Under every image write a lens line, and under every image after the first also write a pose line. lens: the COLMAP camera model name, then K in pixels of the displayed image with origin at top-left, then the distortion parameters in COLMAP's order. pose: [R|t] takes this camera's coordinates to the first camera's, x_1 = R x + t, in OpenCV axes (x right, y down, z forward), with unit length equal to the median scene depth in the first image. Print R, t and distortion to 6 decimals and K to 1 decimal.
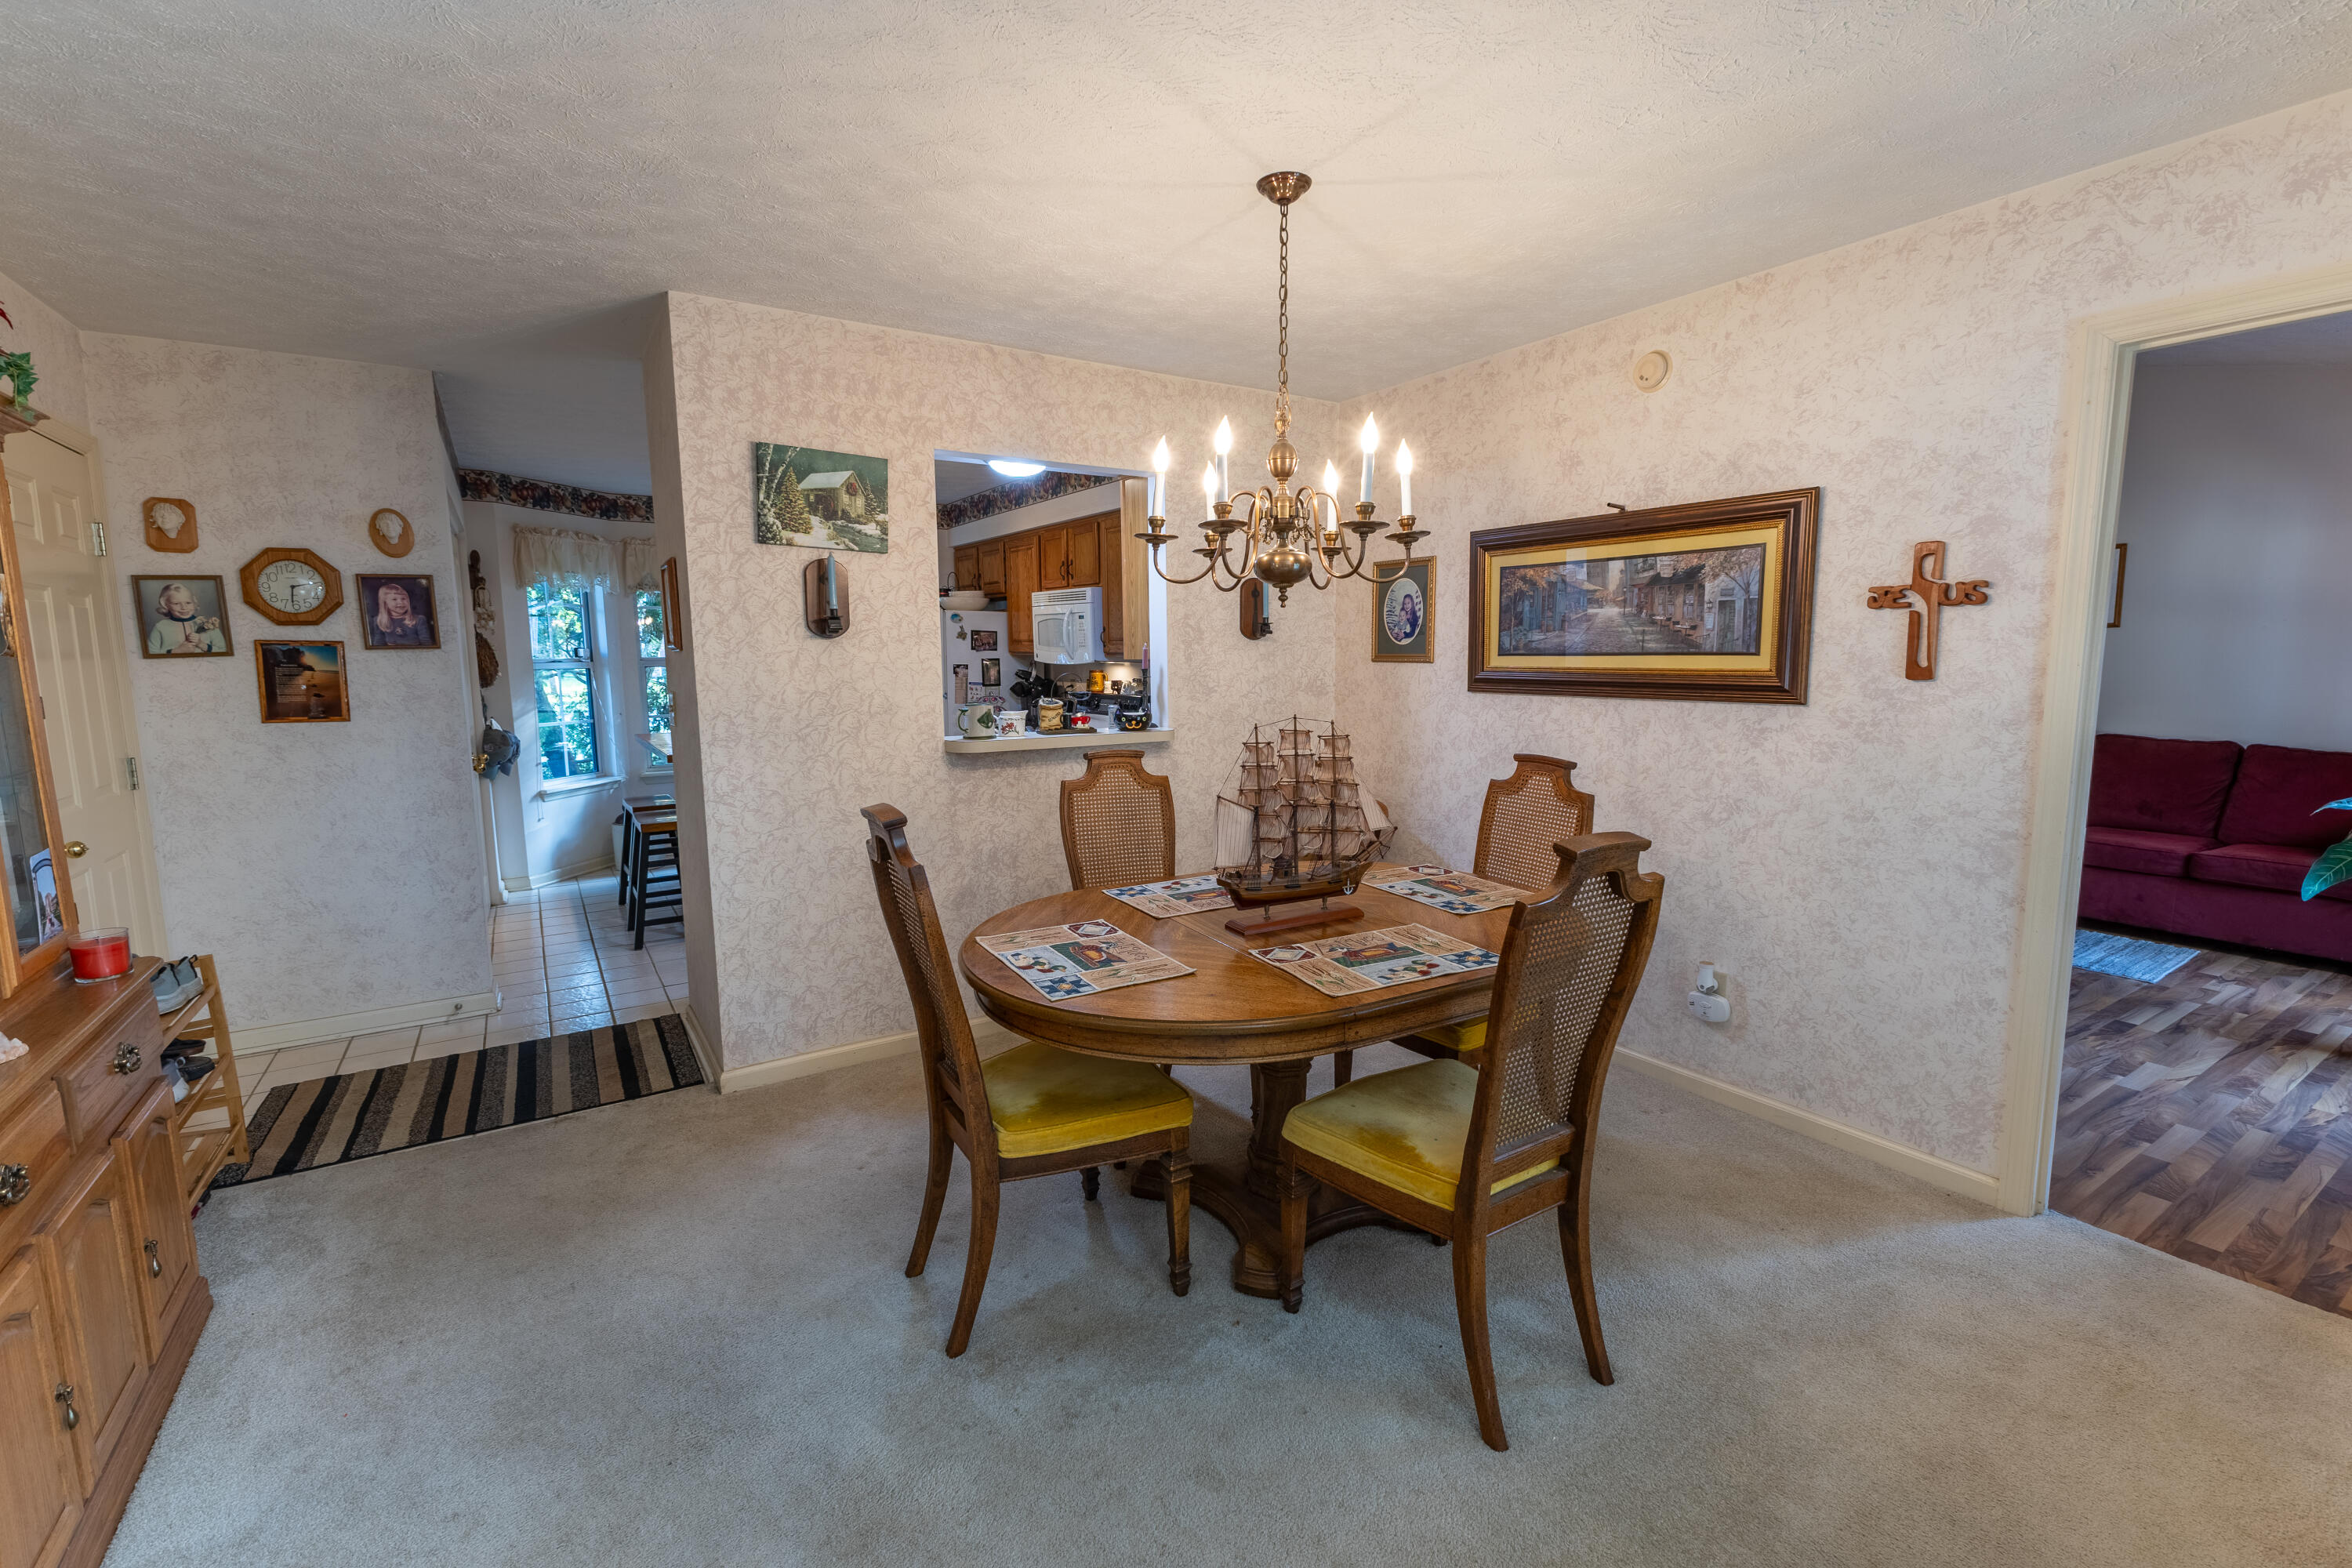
lens RADIAL K [[1012.3, 0, 1179.4], [0, 1012.3, 776.0], [0, 0, 1]] dist [0.011574, -0.000911]
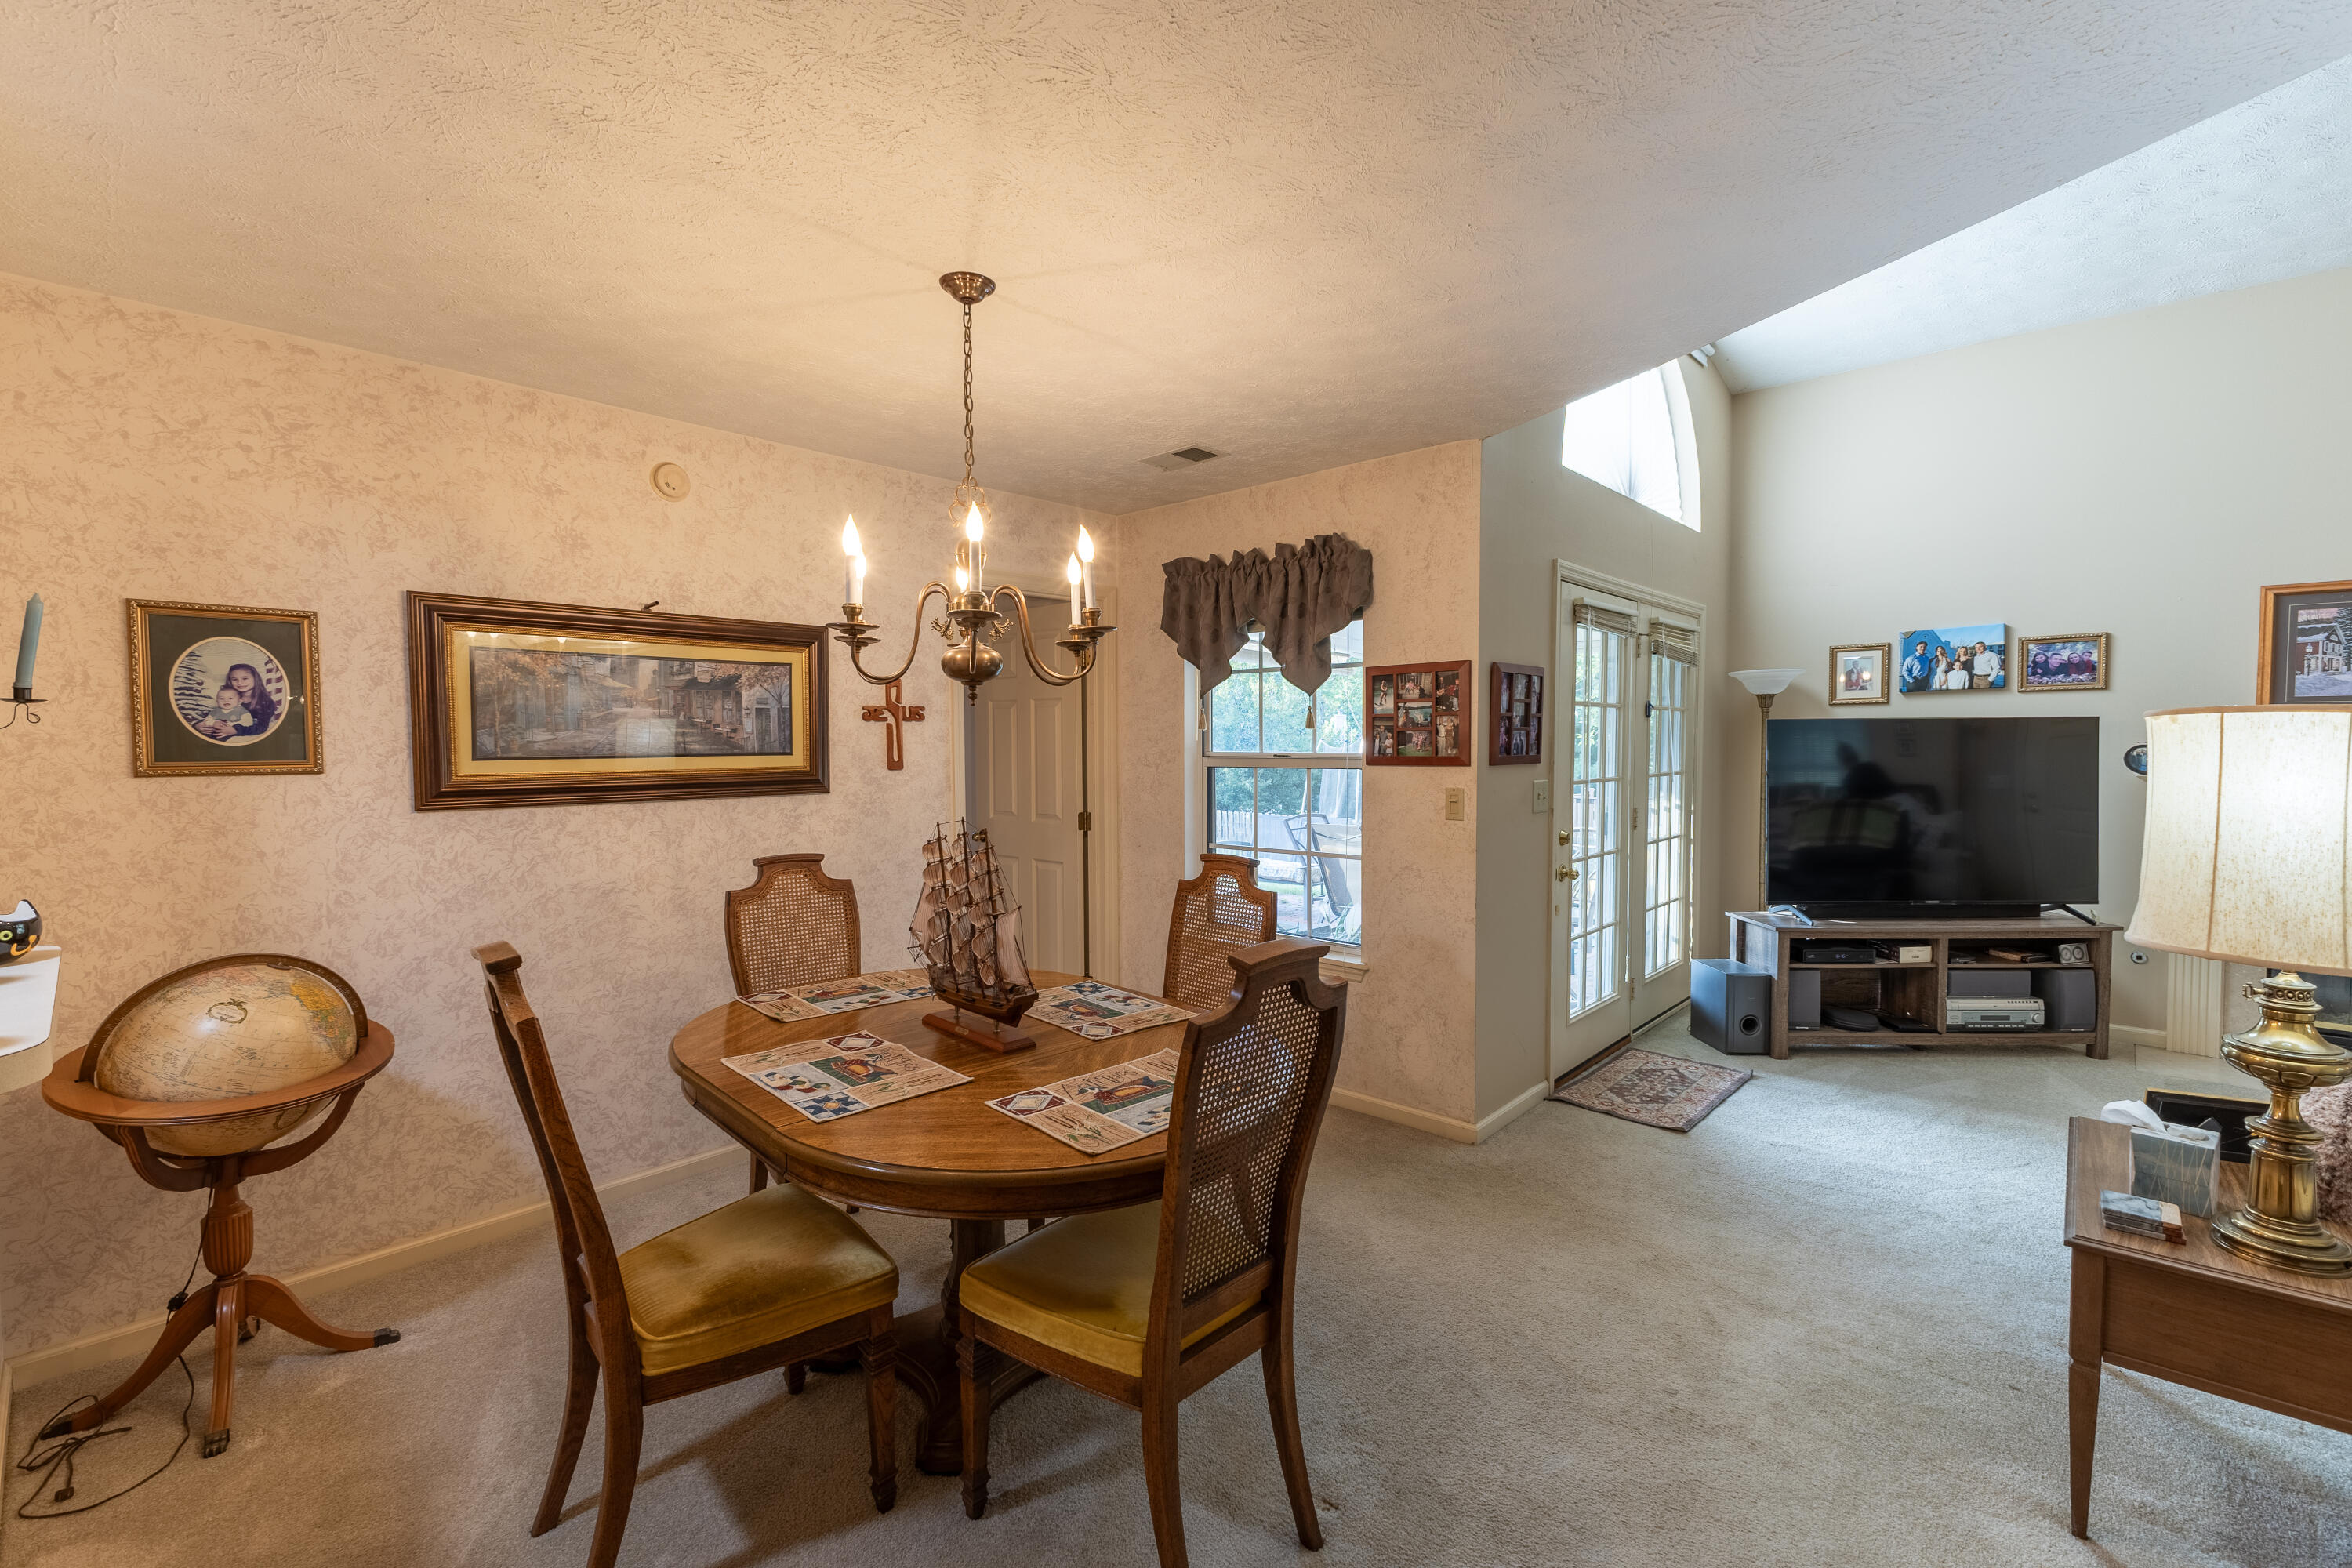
lens RADIAL K [[1012.3, 0, 1173.9], [0, 1012.3, 782.6], [0, 0, 1]] dist [0.011574, -0.000911]
pose [[-0.244926, -0.031445, 0.969032, -0.655644], [0.128891, 0.989547, 0.064688, -0.097991], [-0.960936, 0.140743, -0.238312, 0.793487]]
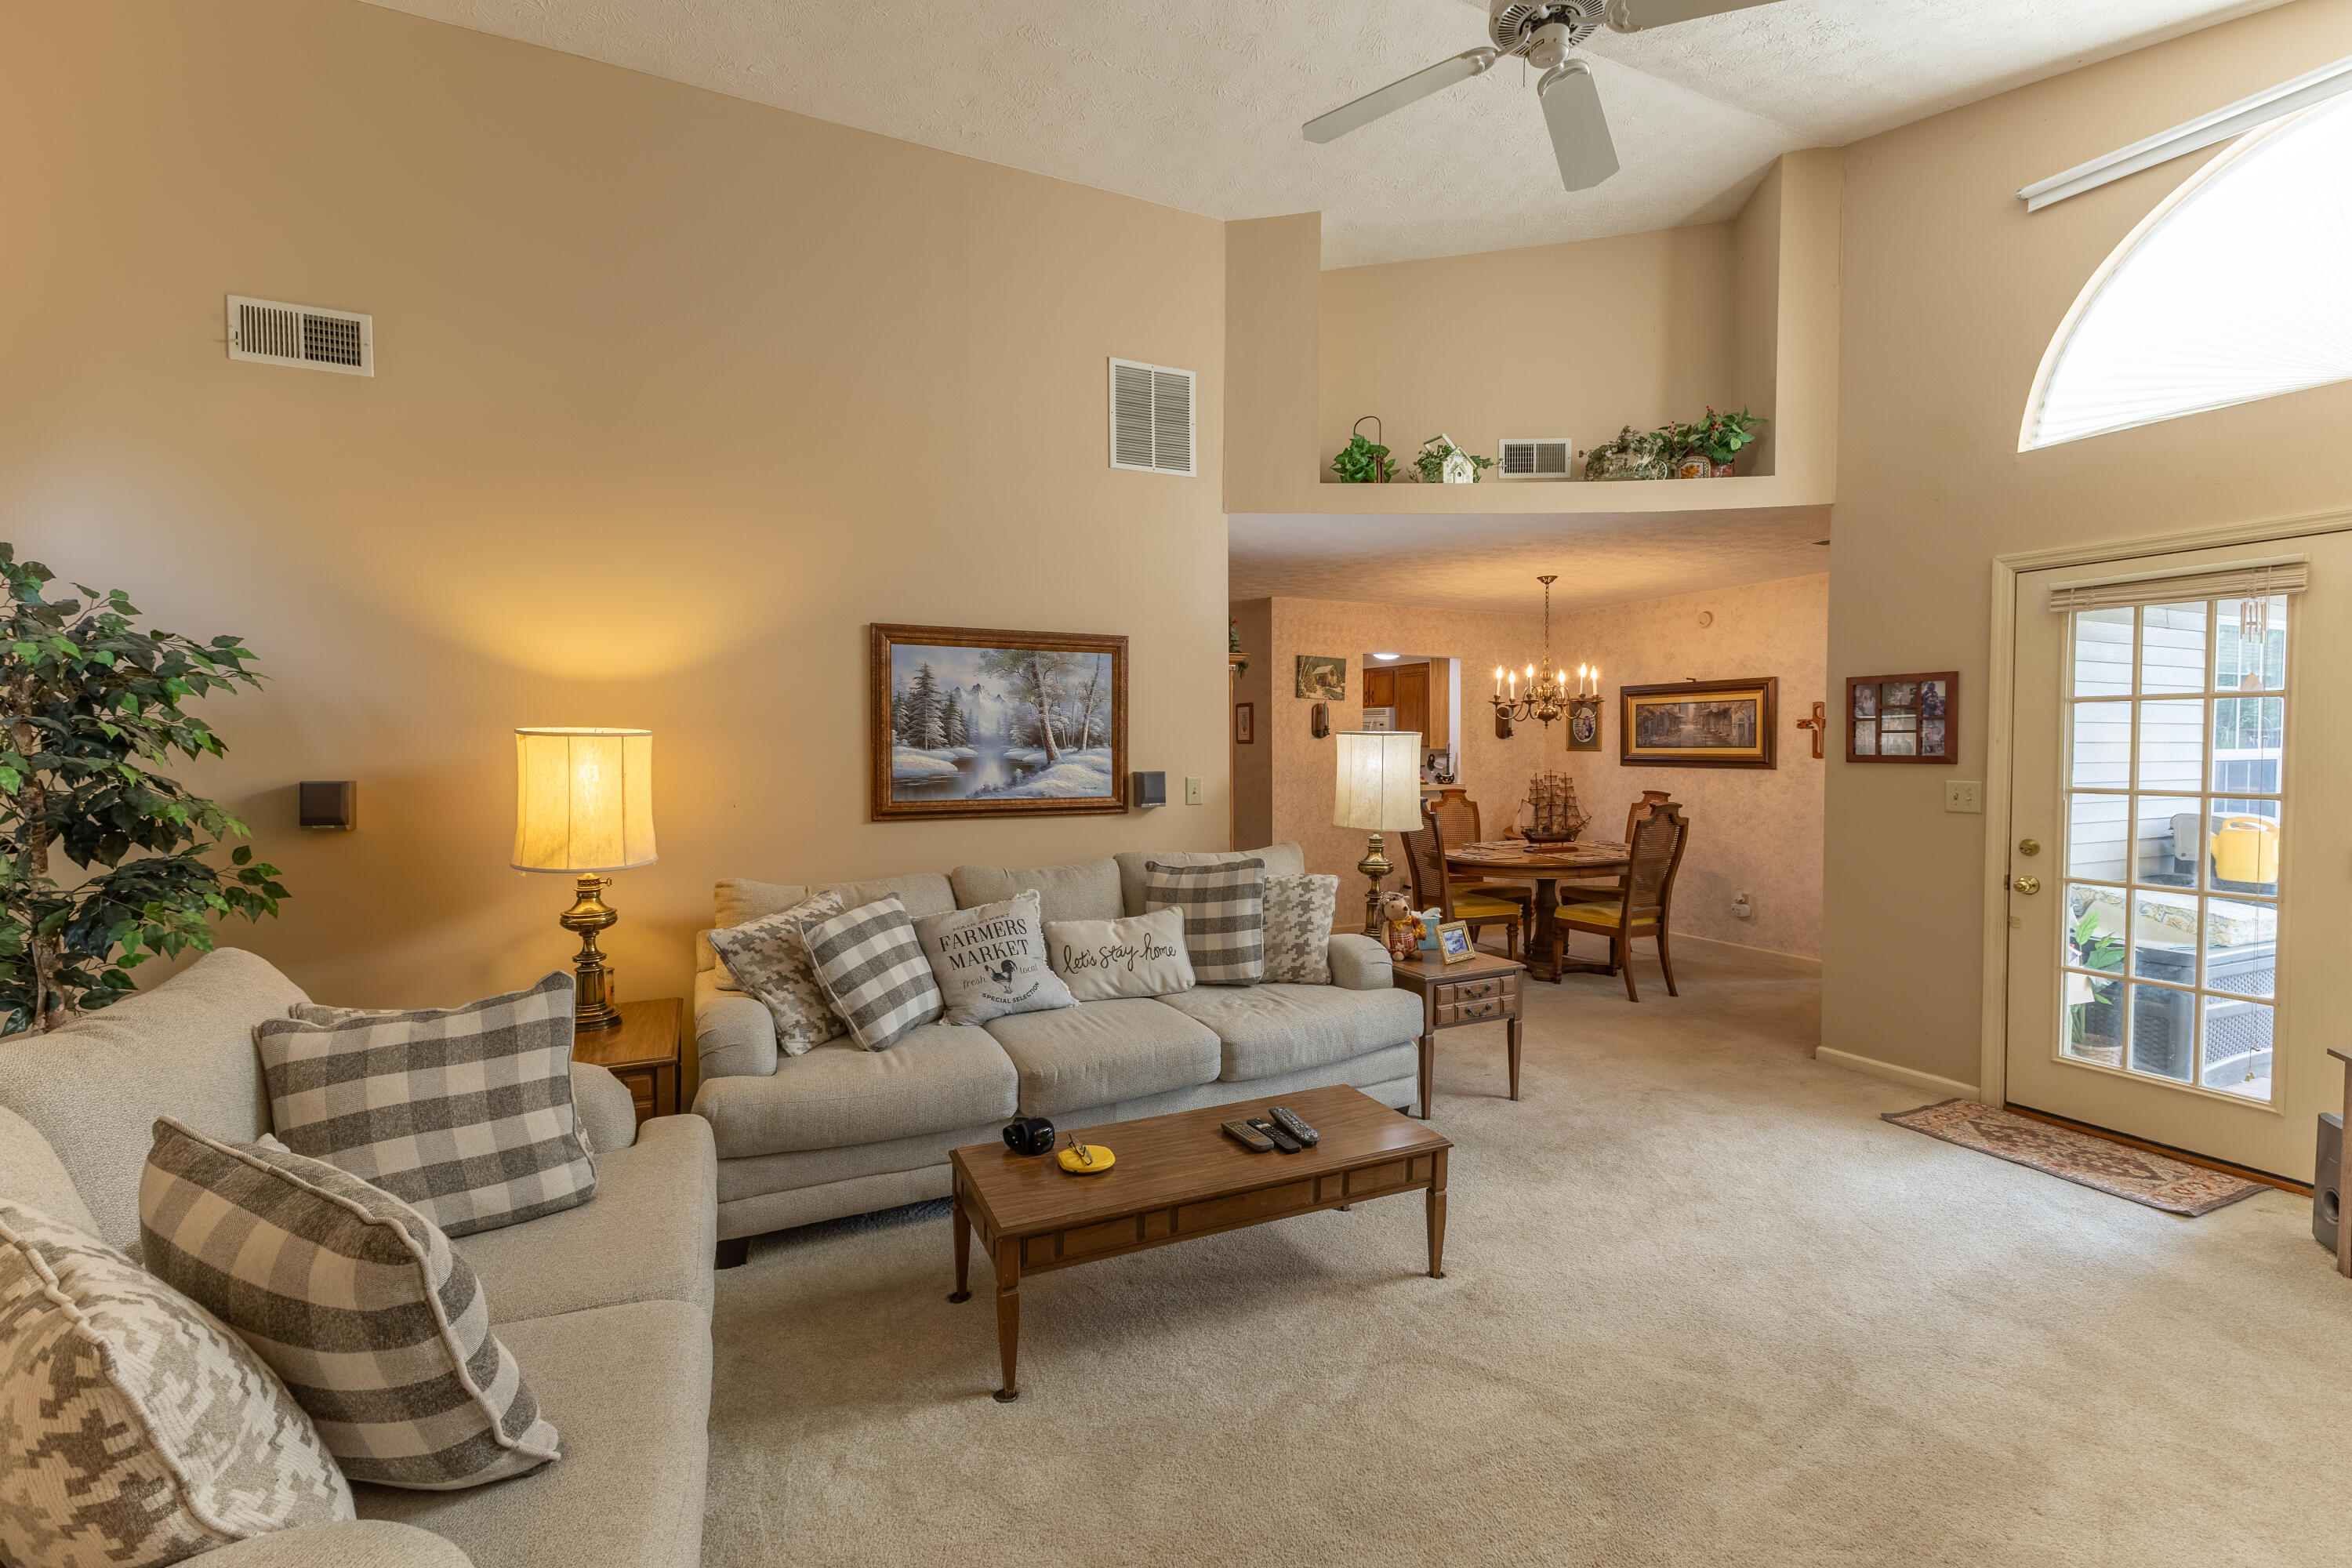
lens RADIAL K [[1012.3, 0, 1183.0], [0, 1012.3, 774.1], [0, 0, 1]] dist [0.011574, -0.000911]
pose [[0.991494, 0.008565, -0.129868, -0.367672], [-0.020598, 0.995583, -0.091595, 0.159466], [0.128510, 0.093491, 0.987292, -1.282497]]
